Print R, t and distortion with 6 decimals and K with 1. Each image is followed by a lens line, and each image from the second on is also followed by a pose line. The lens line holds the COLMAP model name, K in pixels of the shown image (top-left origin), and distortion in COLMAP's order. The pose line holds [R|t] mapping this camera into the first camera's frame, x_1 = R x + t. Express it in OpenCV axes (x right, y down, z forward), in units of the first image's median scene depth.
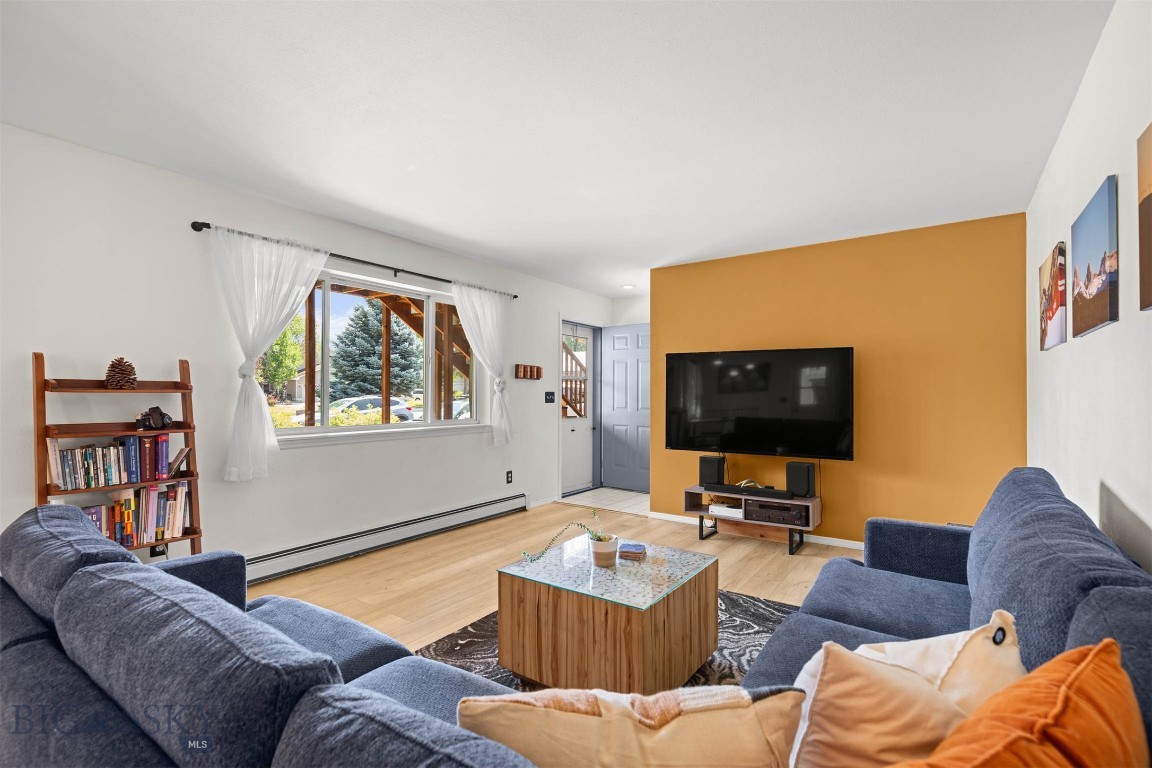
lens RADIAL K [[524.8, 0, 576.0], [0, 524.8, 384.0], [0, 0, 1]] dist [0.000465, 0.004271]
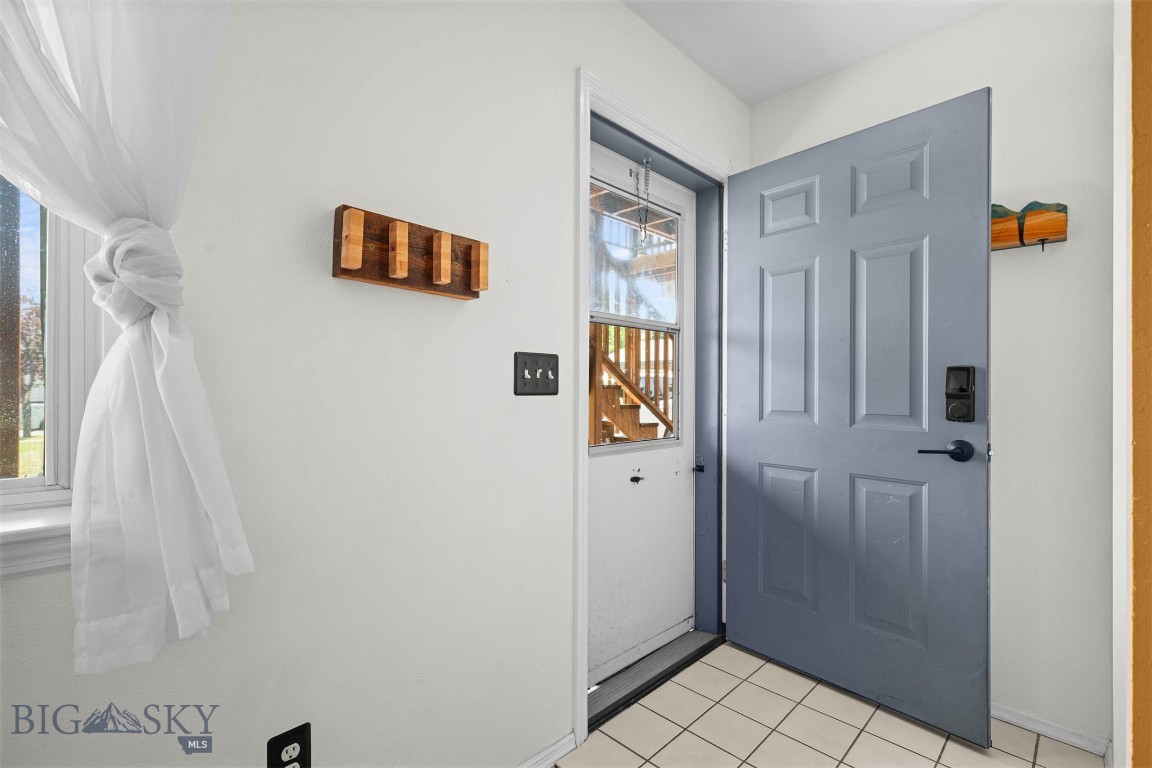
lens RADIAL K [[524.8, 0, 576.0], [0, 524.8, 384.0], [0, 0, 1]] dist [0.000465, 0.004271]
pose [[0.985827, -0.001040, -0.167763, 0.012386], [0.002268, 0.999972, 0.007131, 0.025085], [0.167751, -0.007410, 0.985802, 0.658919]]
